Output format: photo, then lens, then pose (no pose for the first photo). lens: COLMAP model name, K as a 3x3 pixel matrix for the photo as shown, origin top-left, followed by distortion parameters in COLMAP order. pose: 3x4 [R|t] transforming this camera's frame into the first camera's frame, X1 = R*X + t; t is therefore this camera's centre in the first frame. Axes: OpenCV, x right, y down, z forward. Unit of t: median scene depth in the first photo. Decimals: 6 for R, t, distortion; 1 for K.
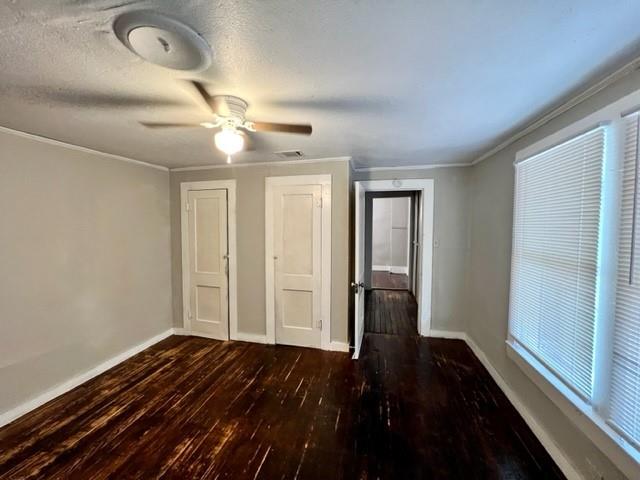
lens RADIAL K [[257.5, 0, 318.9], [0, 257.5, 238.5], [0, 0, 1]] dist [-0.003018, 0.001256]
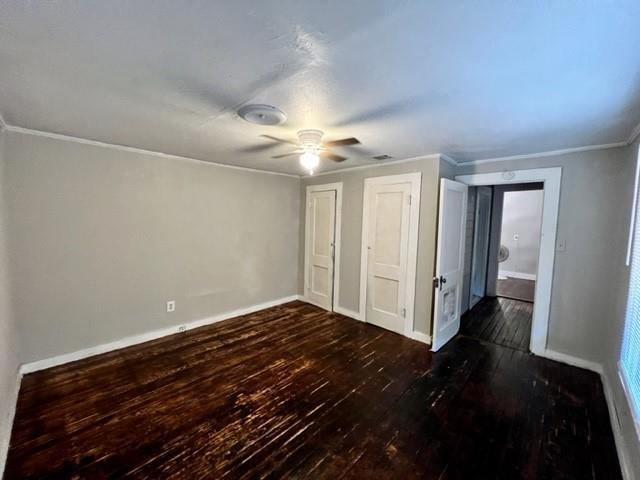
lens RADIAL K [[257.4, 0, 319.1], [0, 257.4, 238.9], [0, 0, 1]] dist [0.000578, 0.000905]
pose [[0.852315, 0.057364, -0.519874, 0.244399], [-0.049115, 0.998353, 0.029639, 0.010605], [0.520718, 0.000272, 0.853729, -0.107421]]
